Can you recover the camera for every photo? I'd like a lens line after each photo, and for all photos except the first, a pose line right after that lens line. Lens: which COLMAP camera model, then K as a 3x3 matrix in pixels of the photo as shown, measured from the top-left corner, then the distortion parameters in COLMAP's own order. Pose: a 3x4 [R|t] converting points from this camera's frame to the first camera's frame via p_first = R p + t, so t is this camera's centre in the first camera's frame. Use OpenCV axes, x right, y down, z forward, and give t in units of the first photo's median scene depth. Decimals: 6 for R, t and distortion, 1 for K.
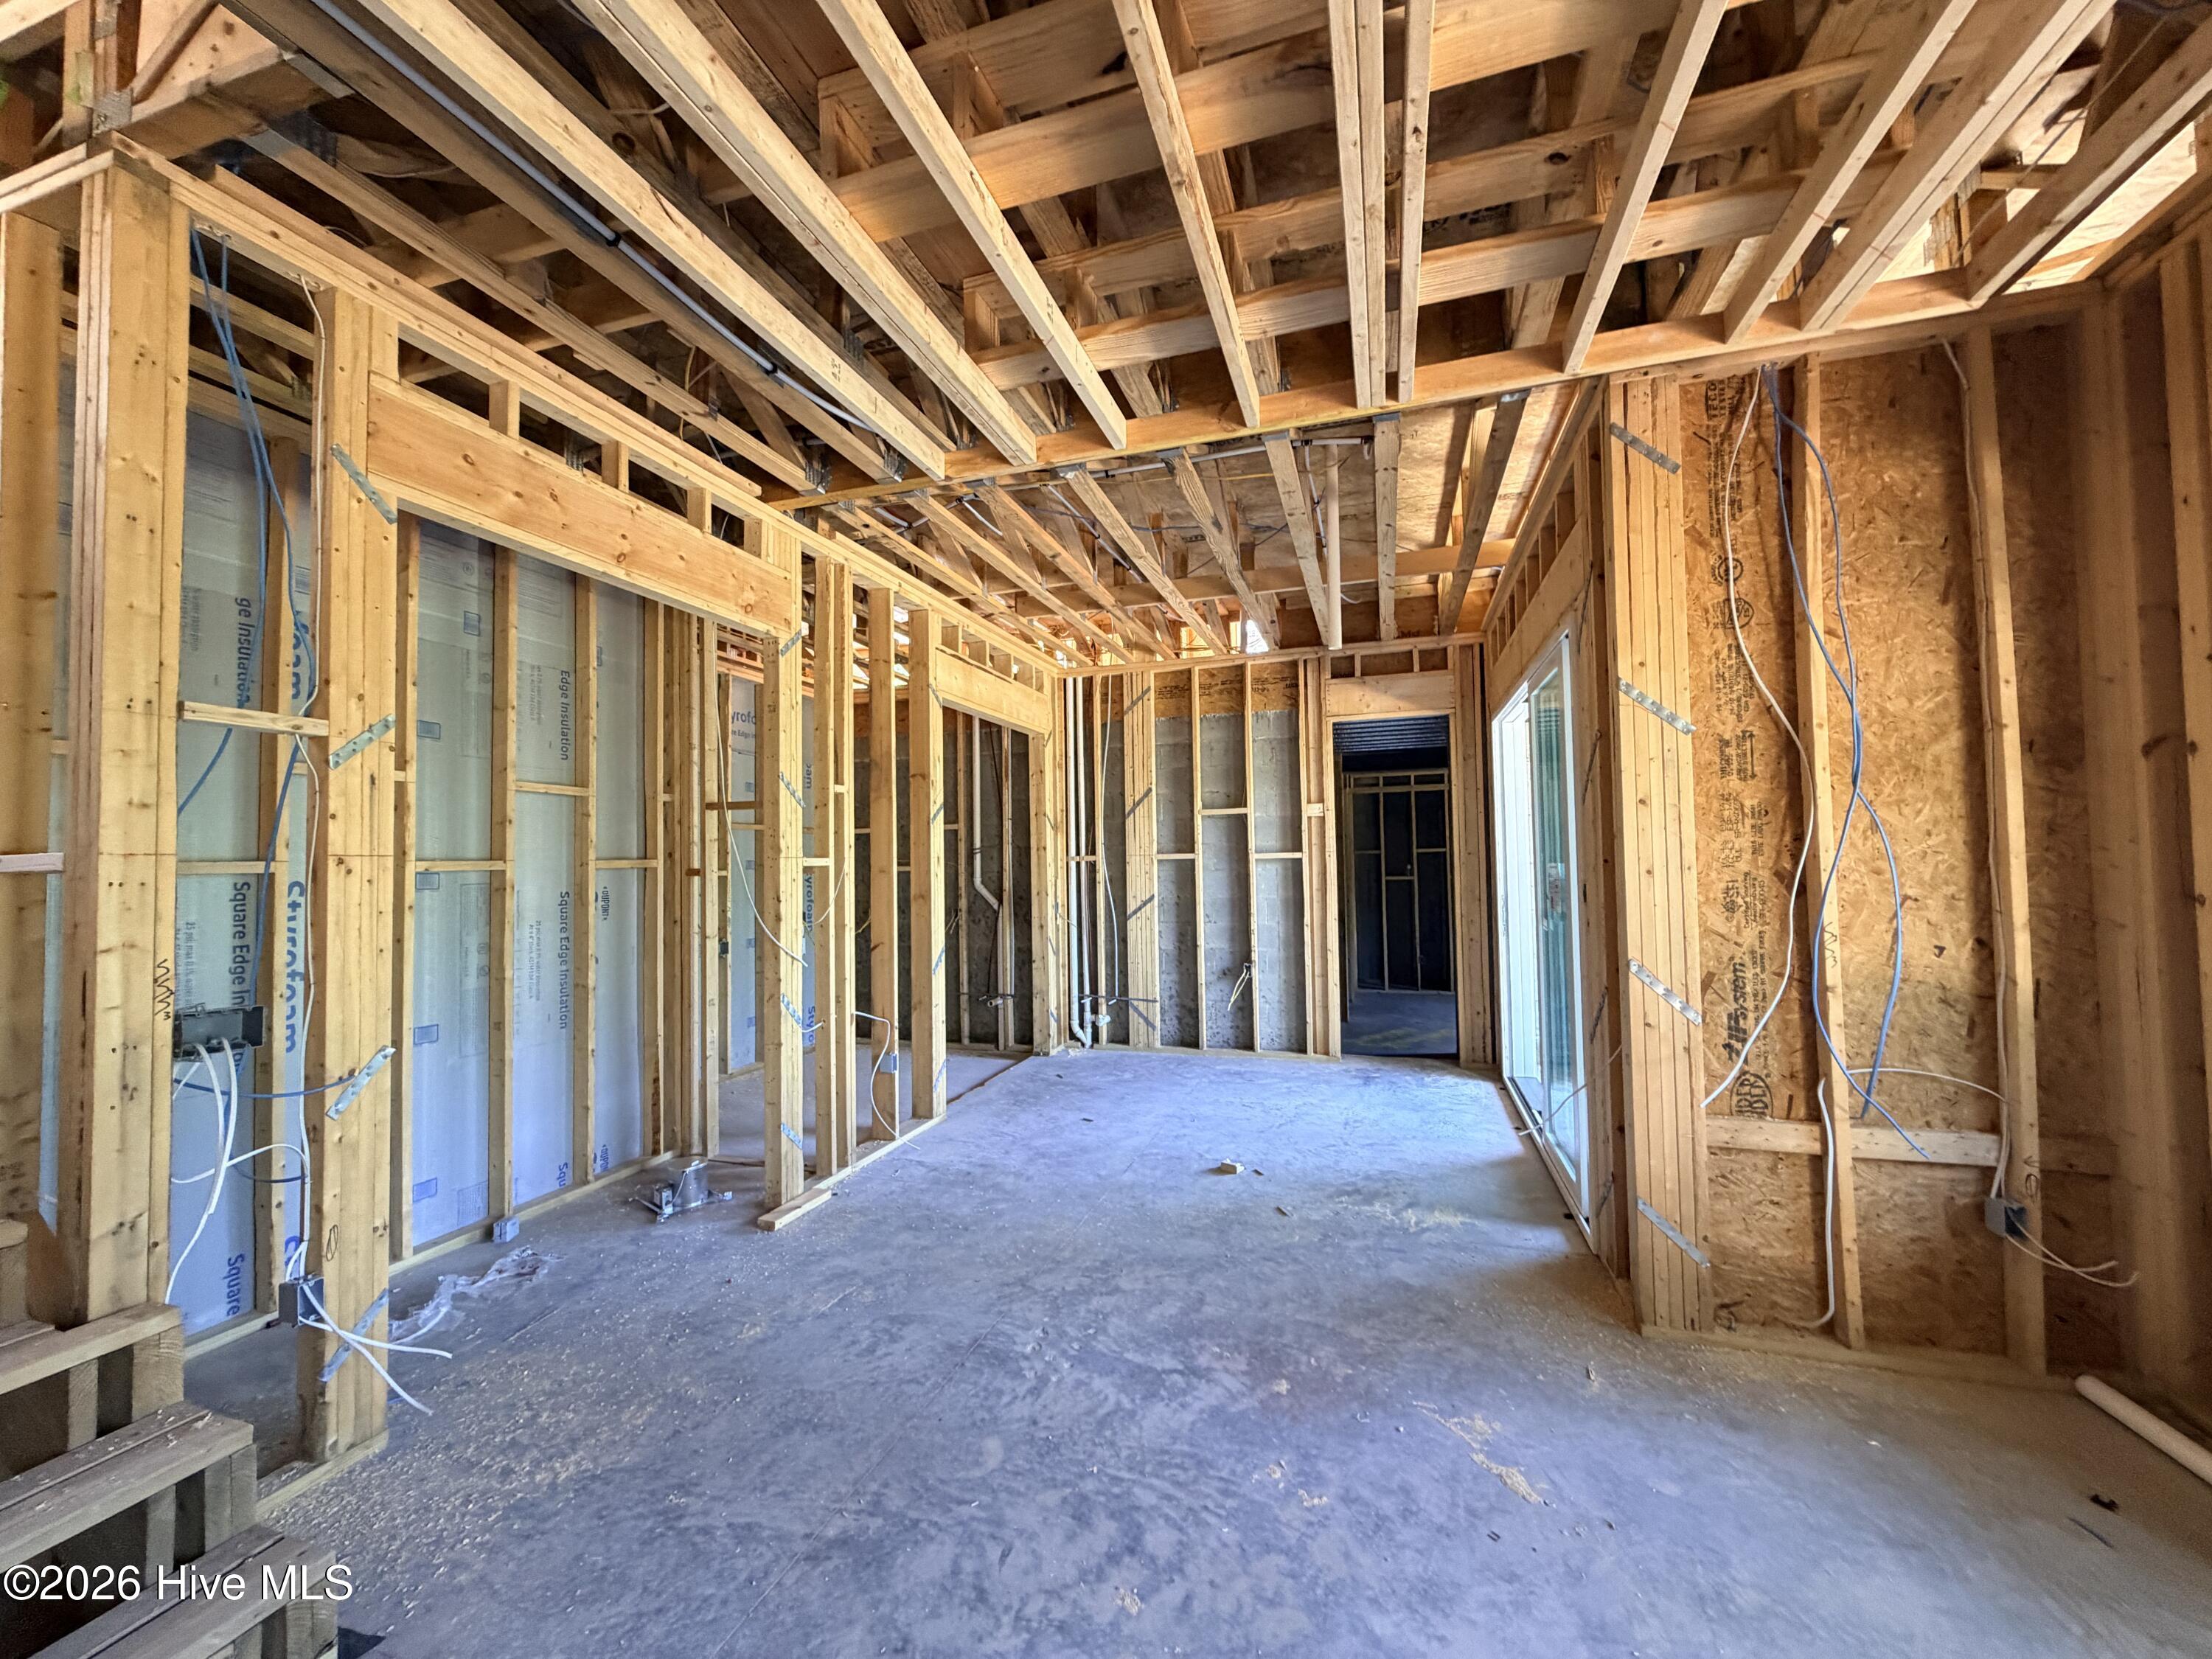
lens RADIAL K [[878.7, 0, 1094.1], [0, 878.7, 829.6], [0, 0, 1]] dist [-0.000709, 0.000303]
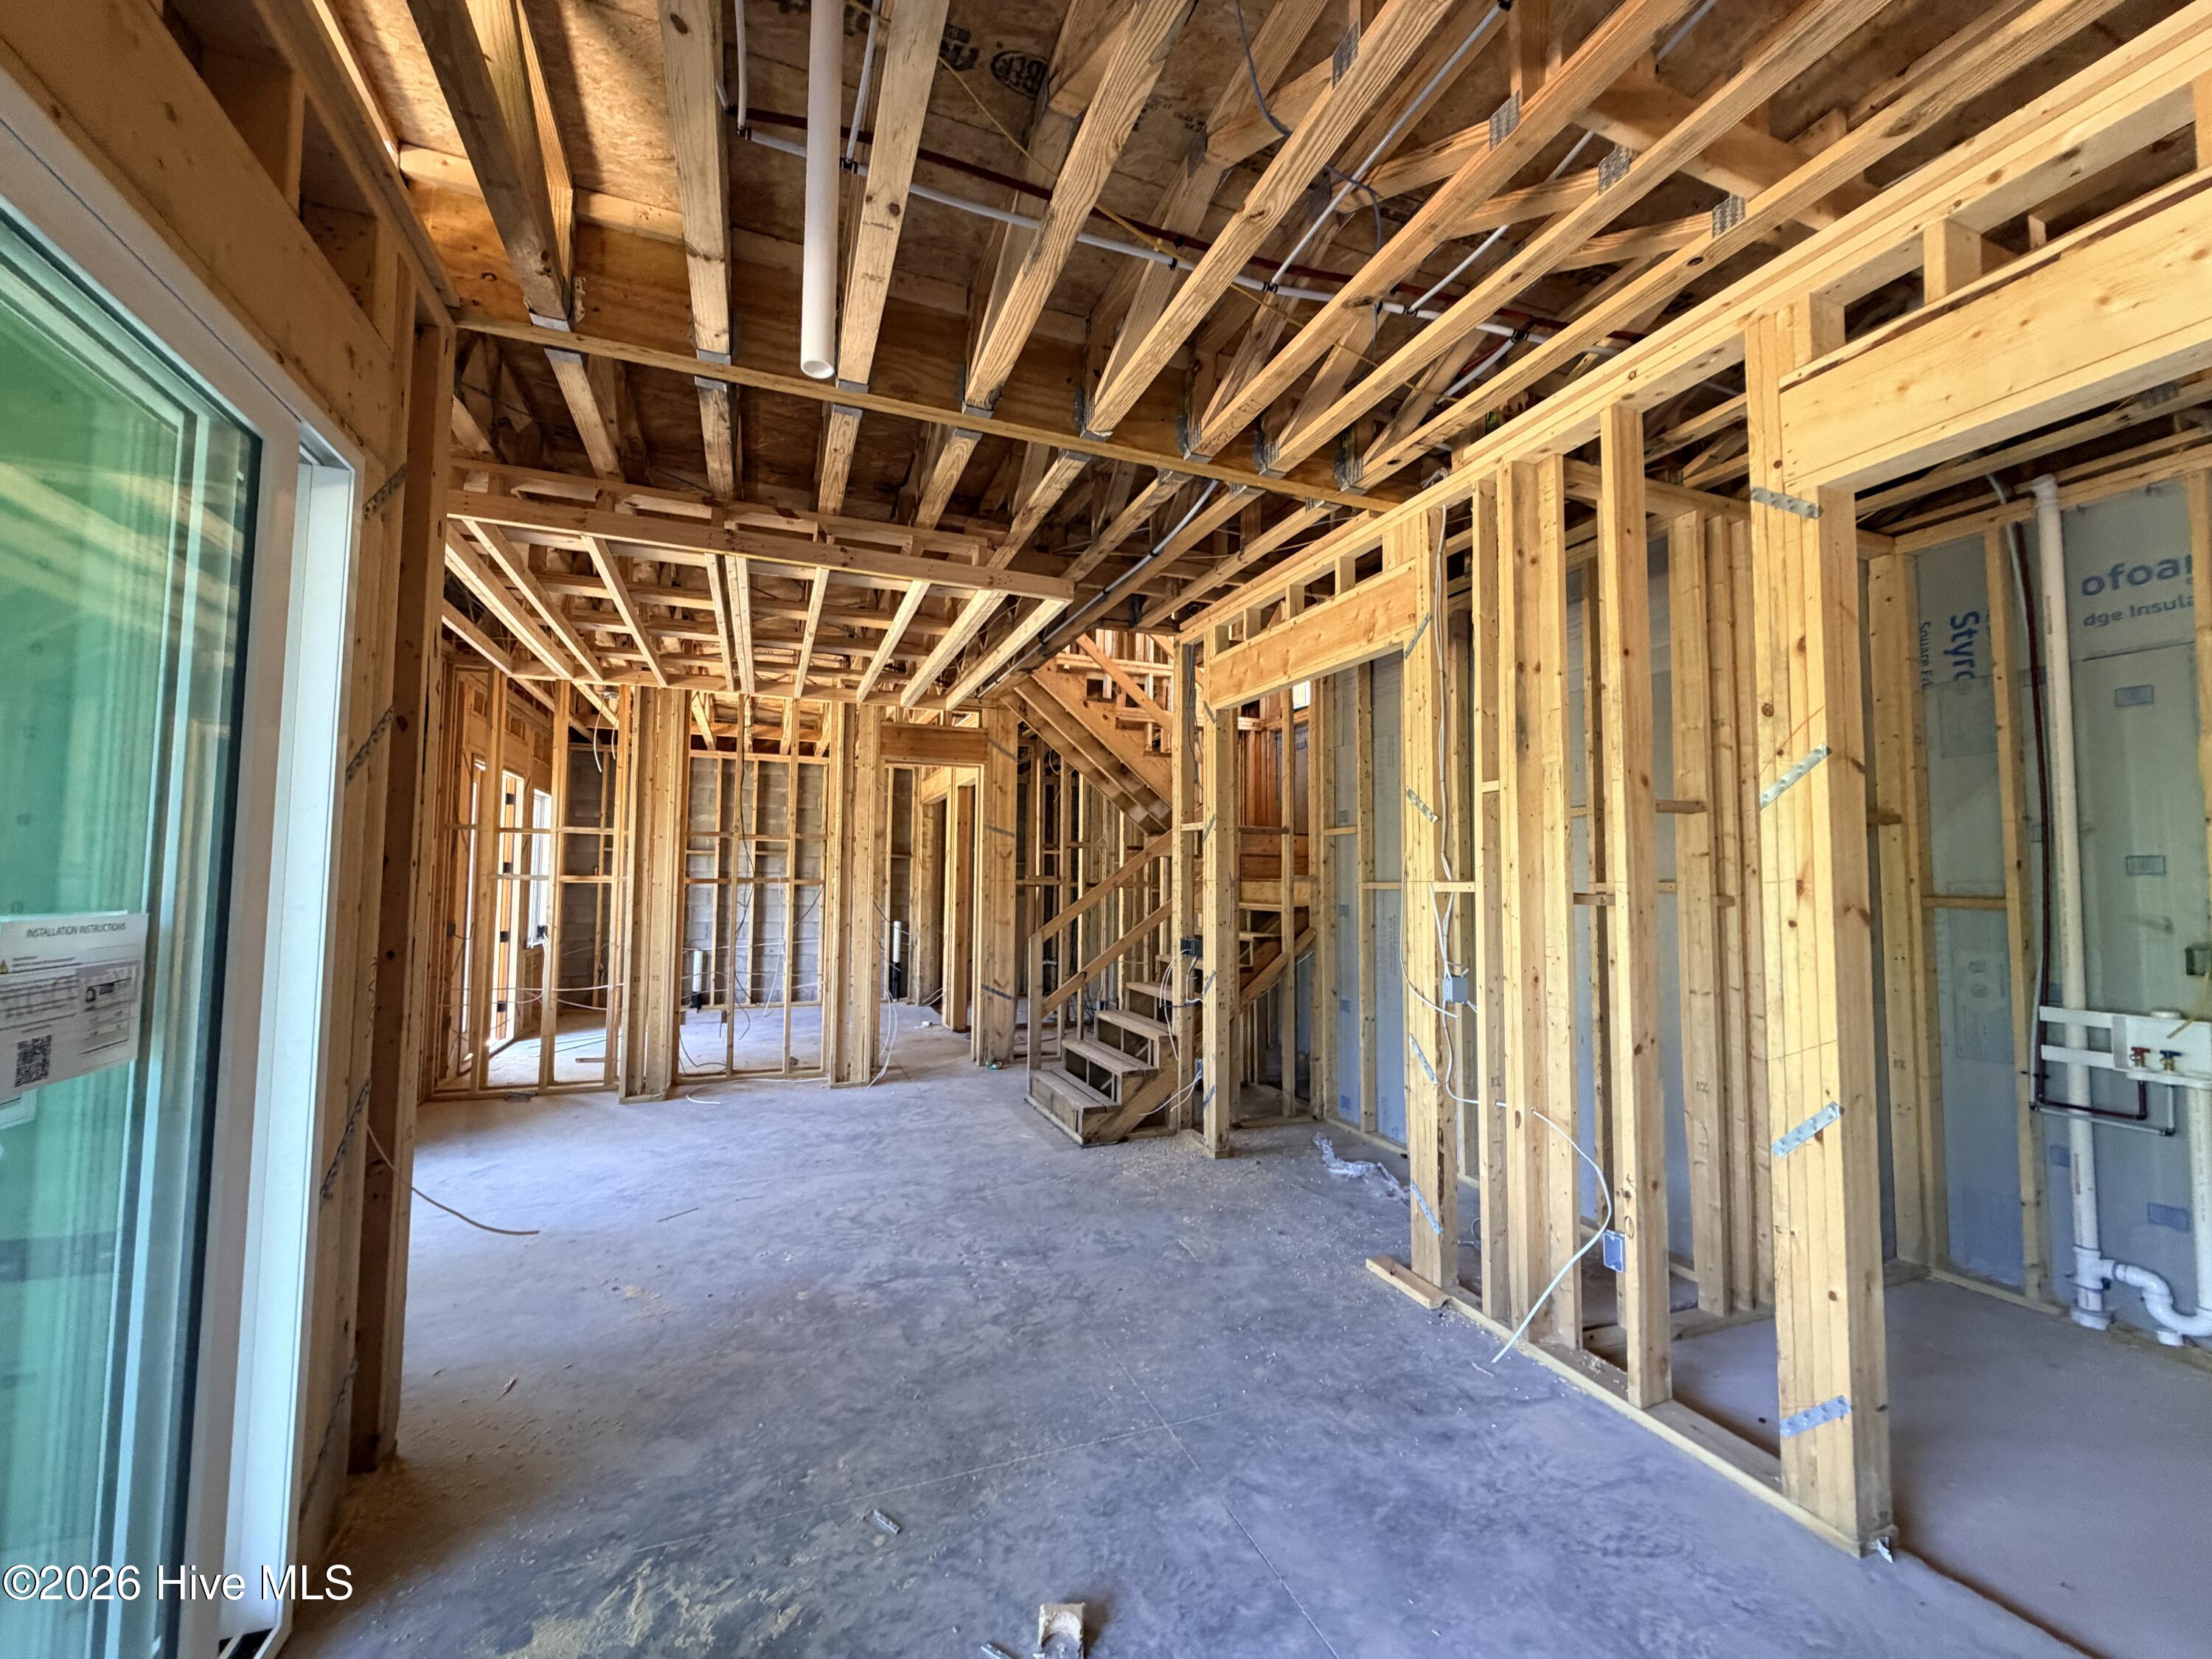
lens RADIAL K [[878.7, 0, 1099.9], [0, 878.7, 829.0], [0, 0, 1]] dist [-0.000709, 0.000303]
pose [[-0.772474, -0.033057, -0.634185, 0.617009], [0.024907, 0.996299, -0.082270, 0.059967], [0.634557, -0.079347, -0.768792, 2.000485]]
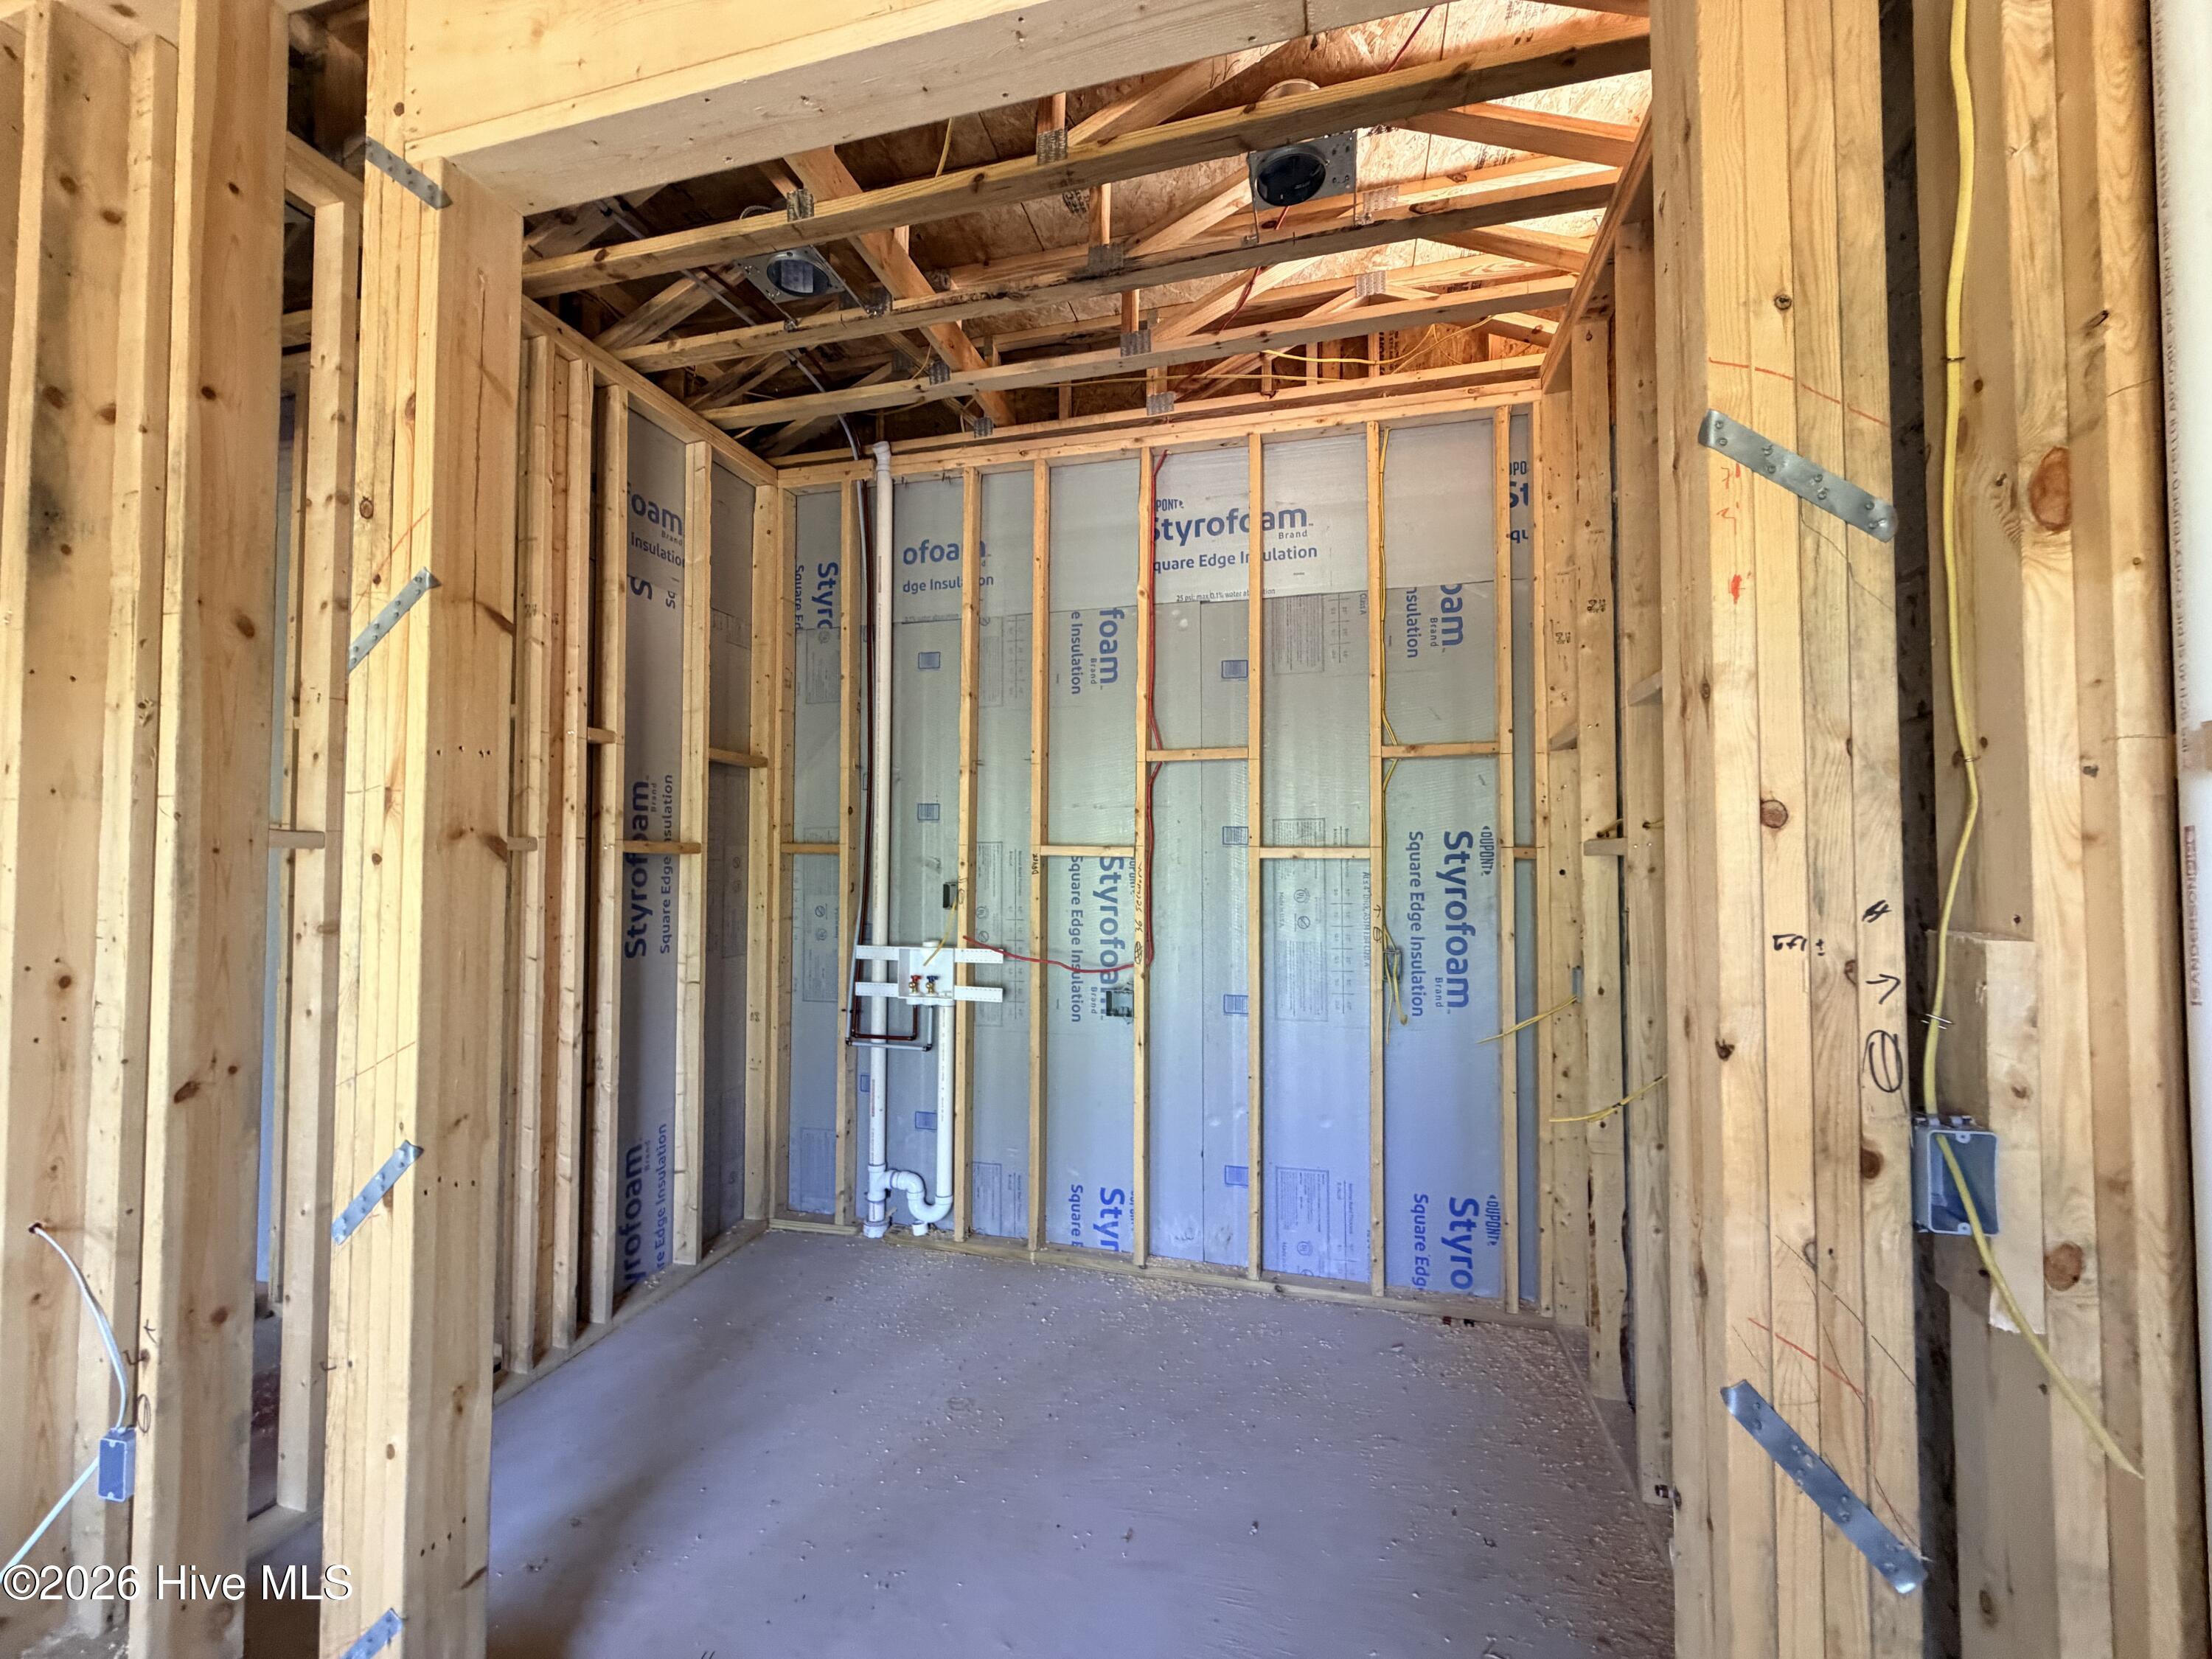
lens RADIAL K [[878.7, 0, 1098.2], [0, 878.7, 824.8], [0, 0, 1]] dist [-0.000709, 0.000303]
pose [[0.058875, -0.023800, -0.997982, 0.169254], [0.035567, 0.999131, -0.021729, 0.098643], [0.997632, -0.034216, 0.059670, 2.140699]]
